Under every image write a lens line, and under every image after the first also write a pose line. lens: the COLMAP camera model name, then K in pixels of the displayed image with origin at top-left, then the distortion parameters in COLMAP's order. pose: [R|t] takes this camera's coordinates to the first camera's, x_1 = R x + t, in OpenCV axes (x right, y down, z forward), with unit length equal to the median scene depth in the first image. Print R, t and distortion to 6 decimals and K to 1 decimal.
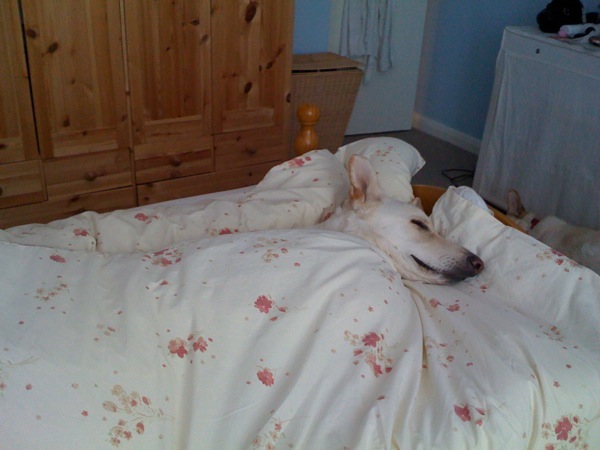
lens RADIAL K [[651.3, 0, 300.0], [0, 651.3, 225.0], [0, 0, 1]] dist [0.201704, -0.693199]
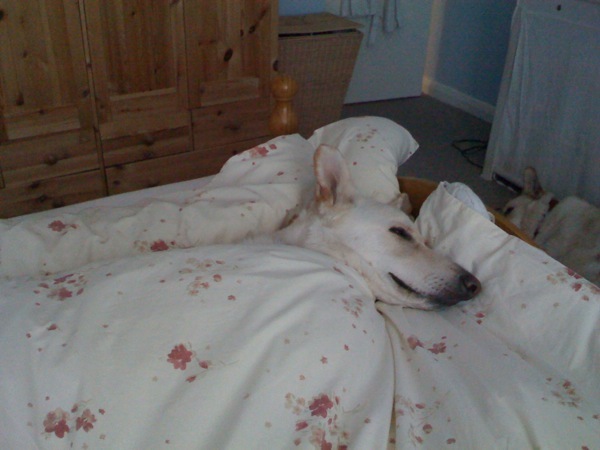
lens RADIAL K [[651.3, 0, 300.0], [0, 651.3, 225.0], [0, 0, 1]] dist [0.201704, -0.693199]
pose [[0.999476, -0.009237, -0.031028, 0.083853], [0.010942, 0.998415, 0.055212, -0.055585], [0.030469, -0.055523, 0.997992, 0.200177]]
